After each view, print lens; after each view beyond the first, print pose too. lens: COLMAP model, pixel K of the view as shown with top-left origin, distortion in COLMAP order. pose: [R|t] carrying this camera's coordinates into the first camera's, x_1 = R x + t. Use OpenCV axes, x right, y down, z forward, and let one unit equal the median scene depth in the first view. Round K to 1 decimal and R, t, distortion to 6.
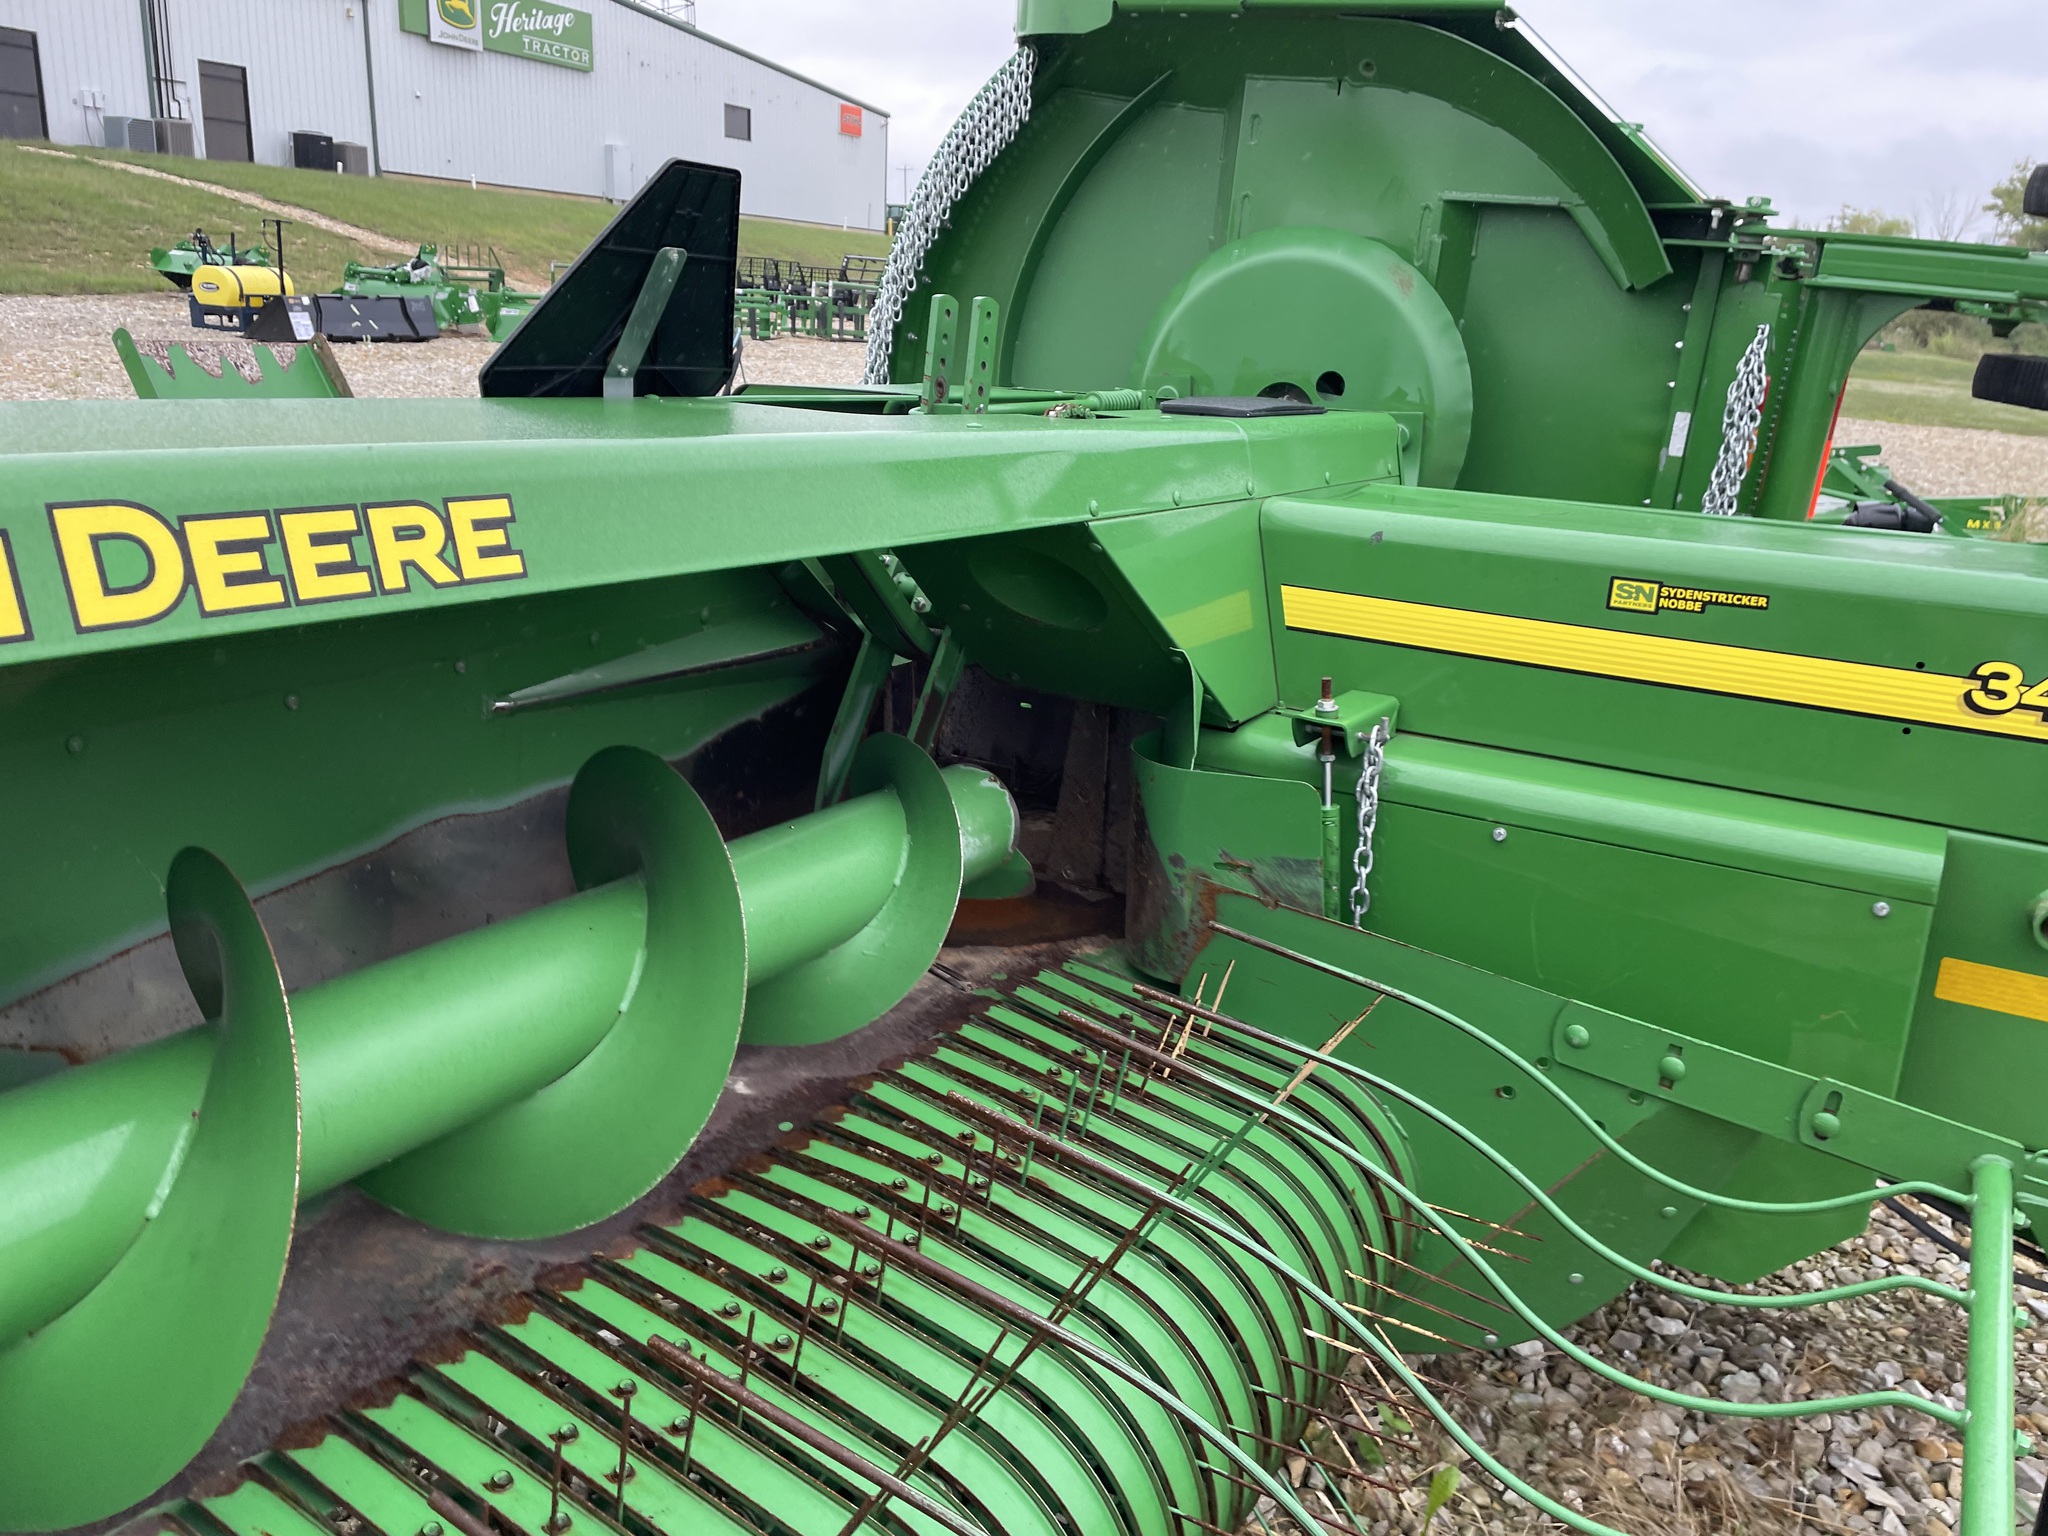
lens RADIAL K [[1541.5, 0, 1037.7], [0, 1541.5, 778.9], [0, 0, 1]] dist [0.084470, -0.106102]
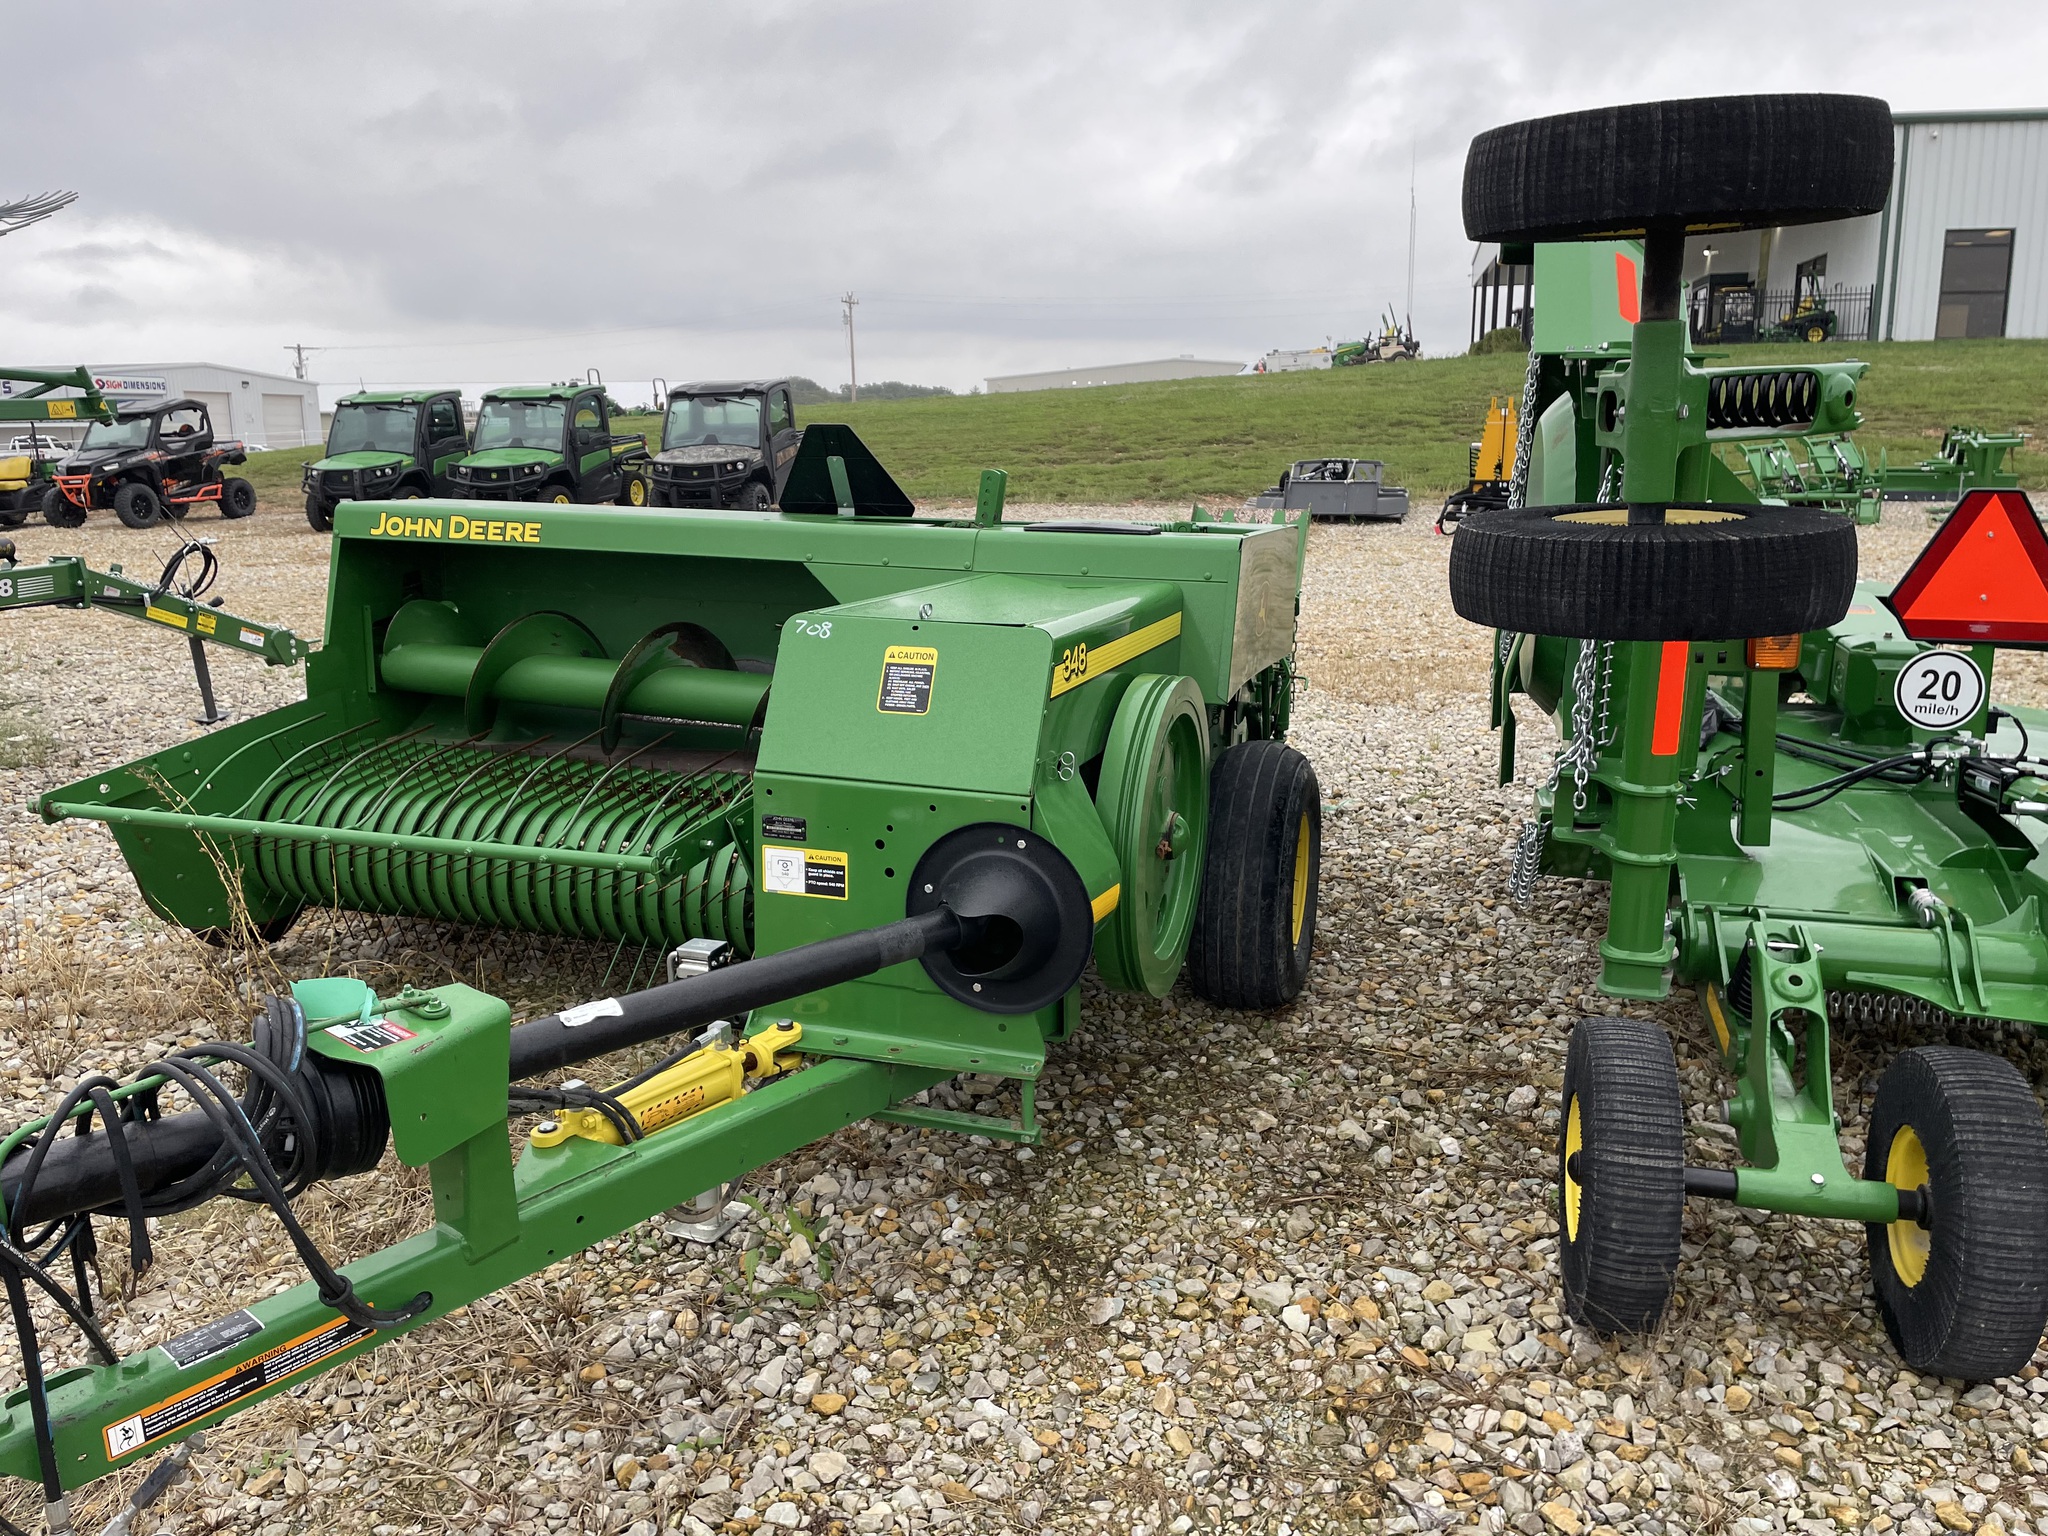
lens RADIAL K [[1531.7, 0, 1024.0], [0, 1531.7, 768.0], [0, 0, 1]] dist [0.106597, -0.144325]
pose [[0.212602, 0.151354, -0.965346, 1.113269], [-0.274242, 0.957466, 0.089721, -0.079326], [0.937865, 0.245664, 0.245067, 0.384776]]
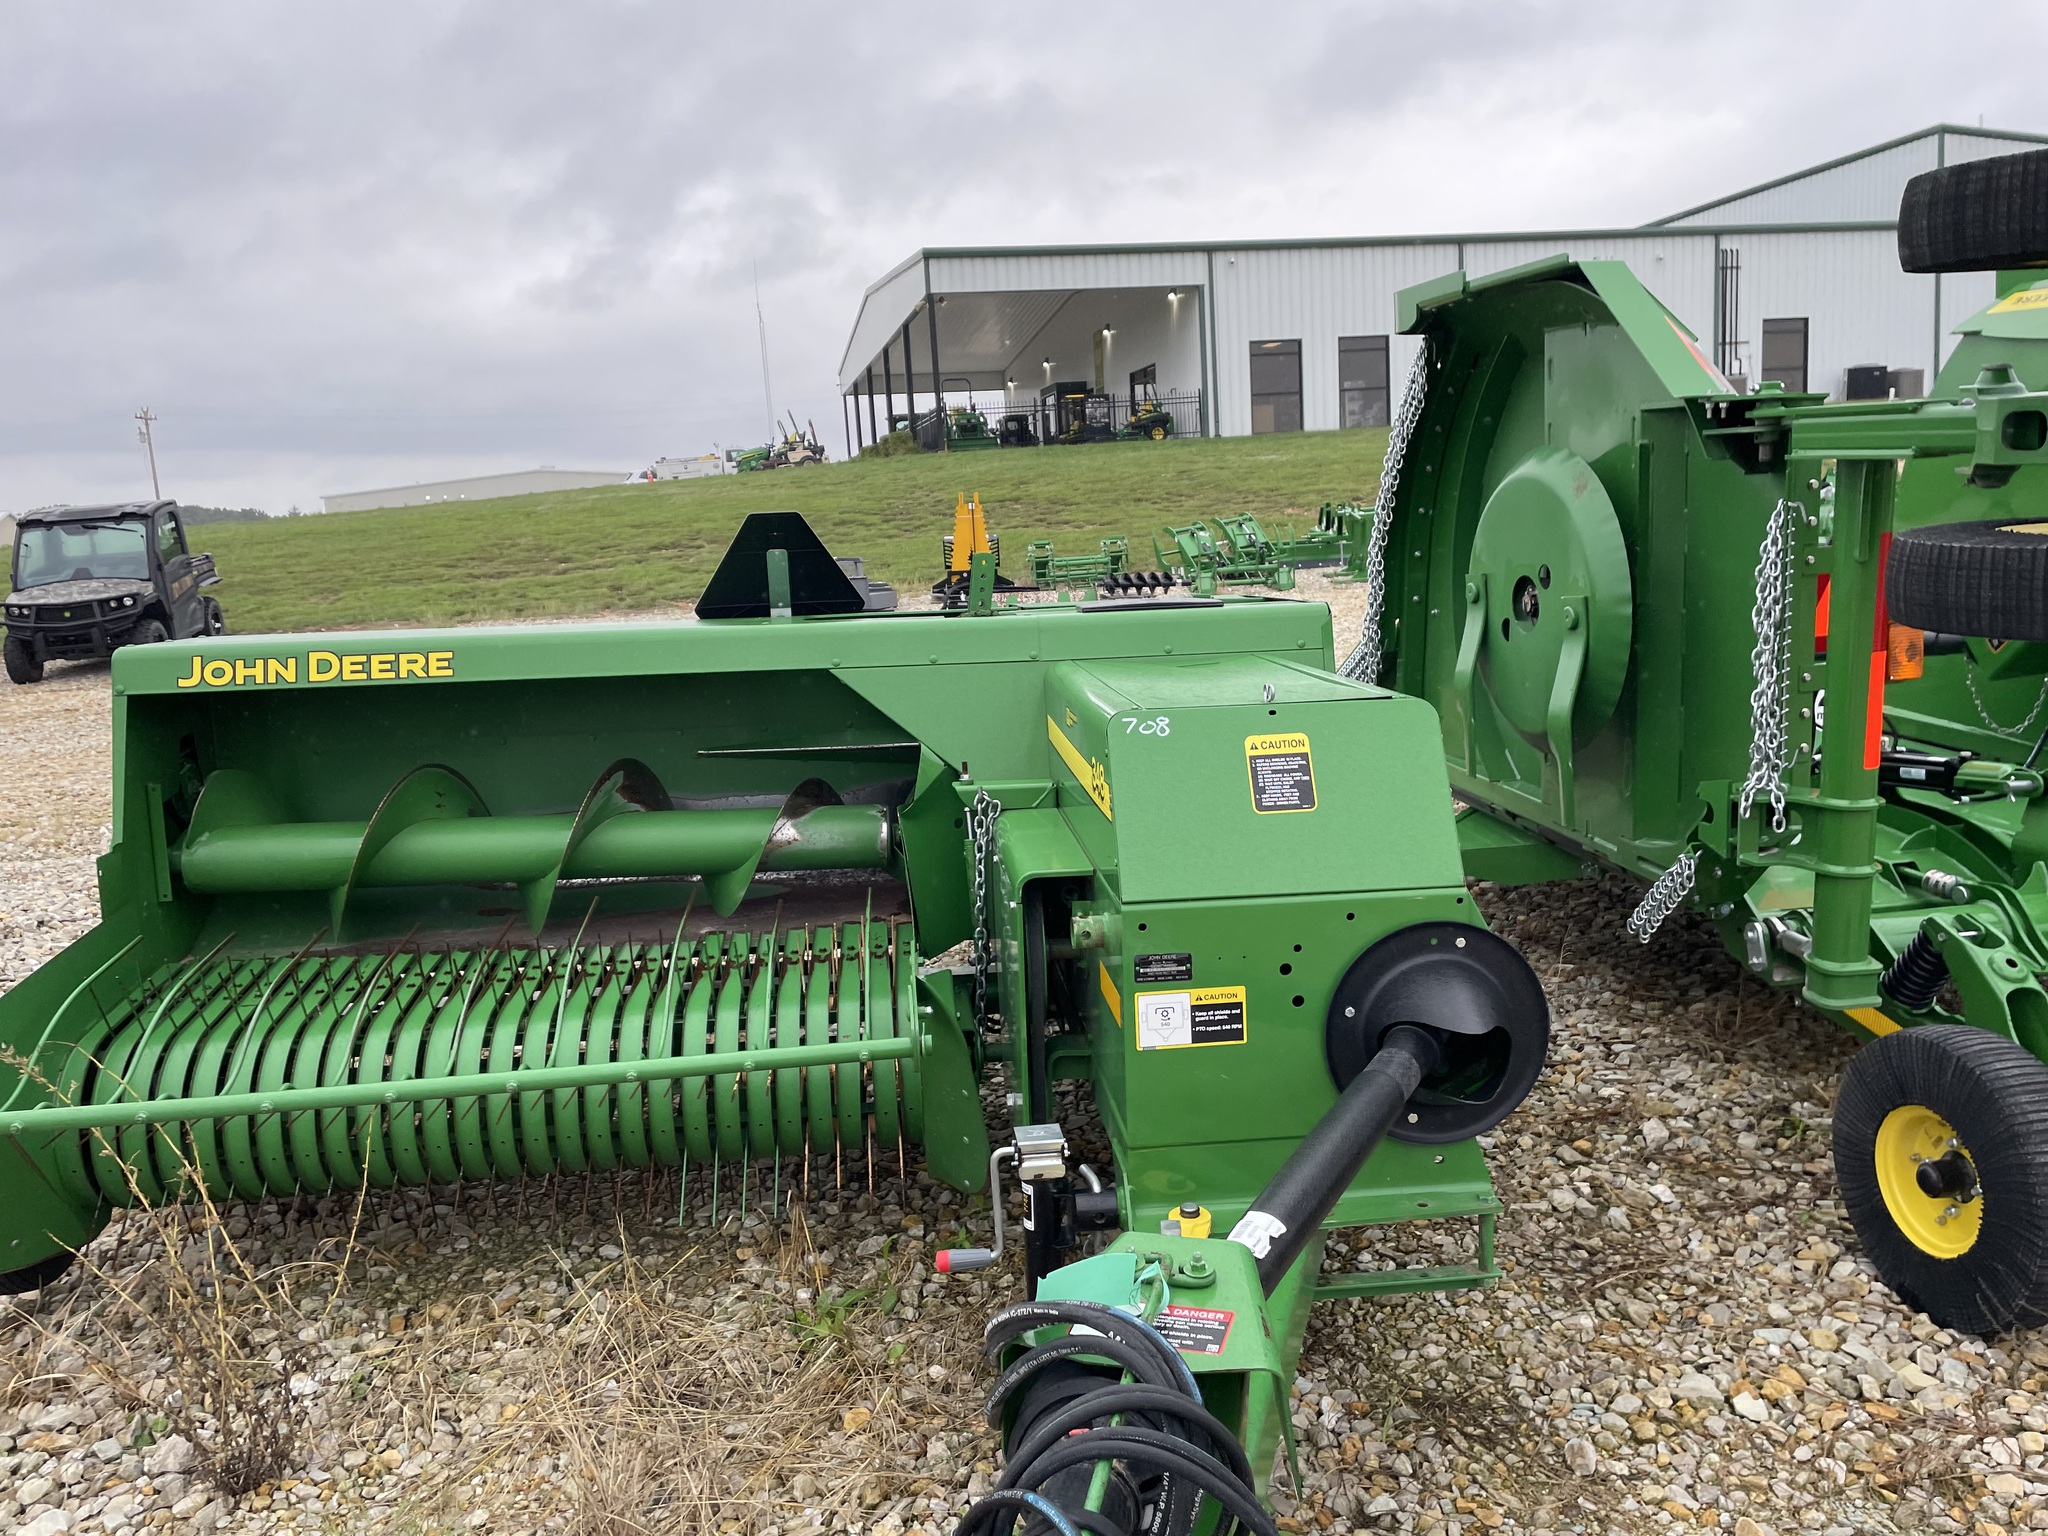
lens RADIAL K [[1536.5, 0, 1036.3], [0, 1536.5, 756.0], [0, 0, 1]] dist [0.090873, -0.120675]
pose [[0.580902, 0.035912, -0.813181, 0.833505], [-0.157278, 0.985152, -0.068845, 0.016612], [0.798634, 0.167888, 0.577925, 0.046137]]
